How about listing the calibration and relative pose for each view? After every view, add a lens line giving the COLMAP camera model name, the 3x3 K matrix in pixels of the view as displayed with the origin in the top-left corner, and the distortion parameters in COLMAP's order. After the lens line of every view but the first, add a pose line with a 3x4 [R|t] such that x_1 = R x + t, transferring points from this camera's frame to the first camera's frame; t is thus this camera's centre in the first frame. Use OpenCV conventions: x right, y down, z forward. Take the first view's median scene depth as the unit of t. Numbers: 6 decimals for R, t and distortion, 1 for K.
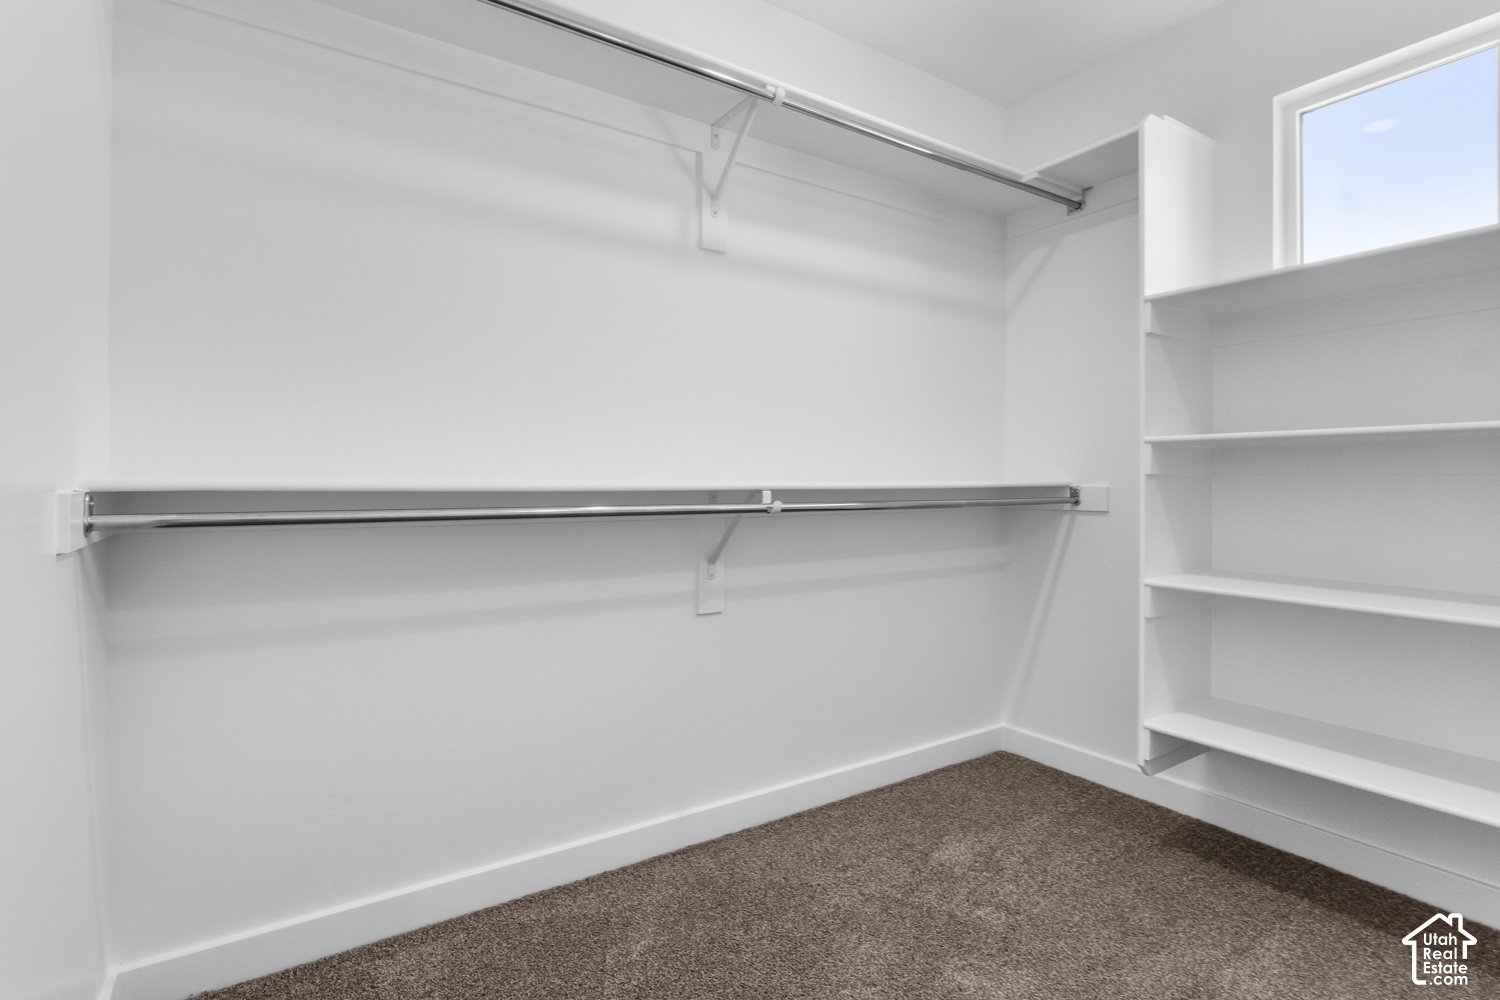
lens RADIAL K [[715.0, 0, 767.4], [0, 715.0, 482.9], [0, 0, 1]] dist [-0.010555, 0.001914]
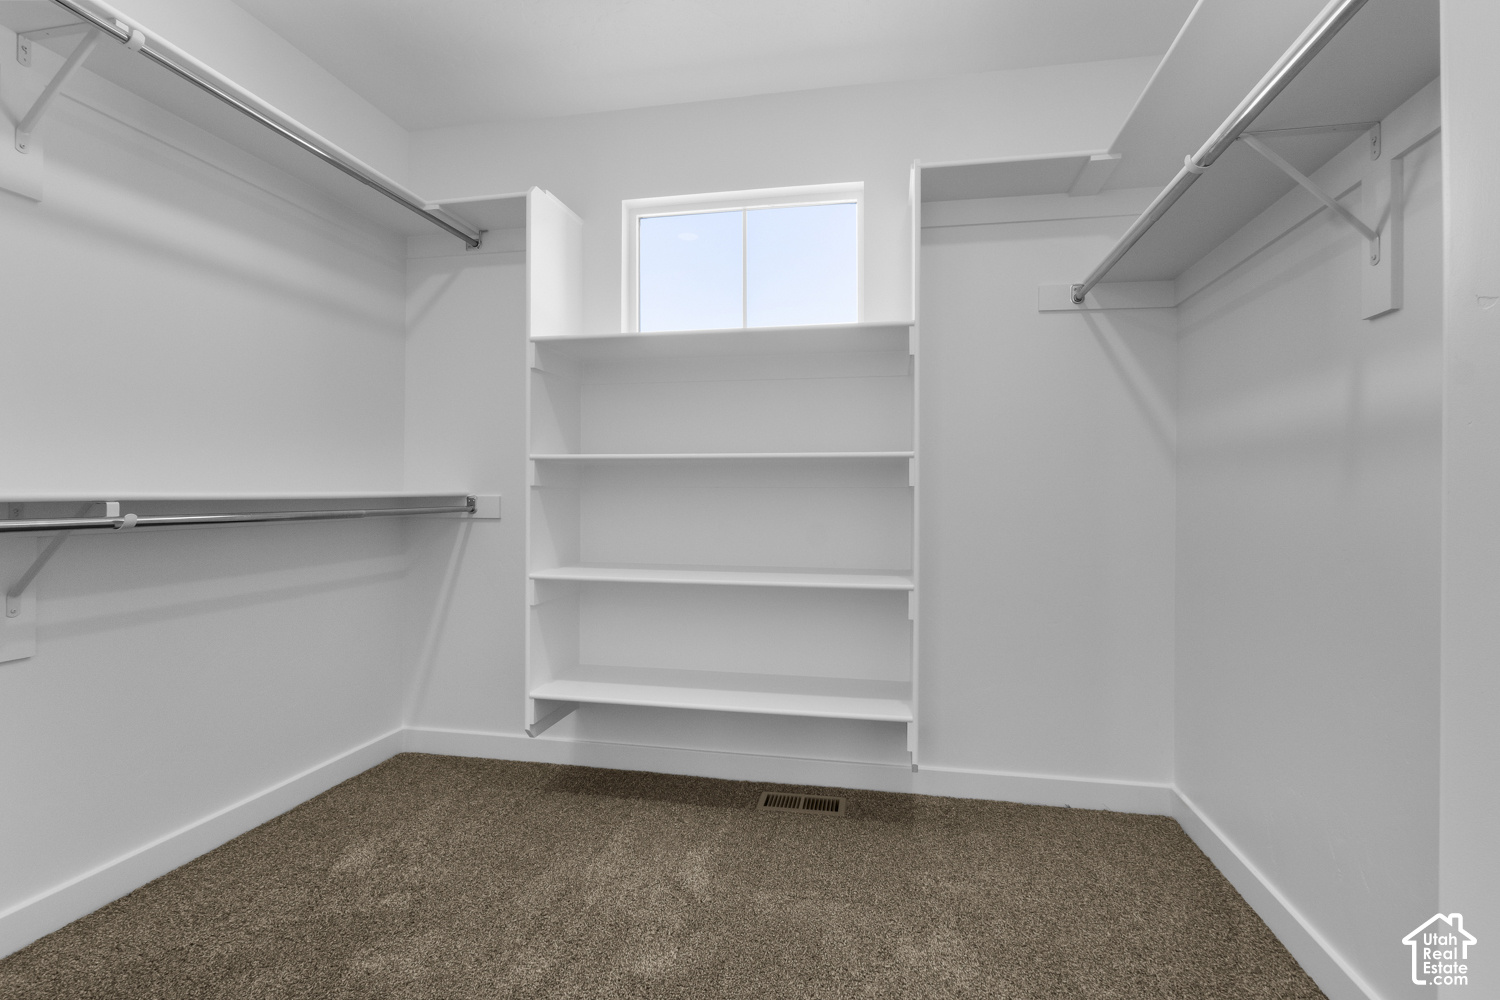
lens RADIAL K [[715.0, 0, 751.6], [0, 715.0, 493.7], [0, 0, 1]] dist [-0.010555, 0.001914]
pose [[0.707110, 0.000383, 0.707103, -0.055036], [-0.001506, 0.999998, 0.000964, -0.000897], [-0.707102, -0.001746, 0.707110, -0.110535]]
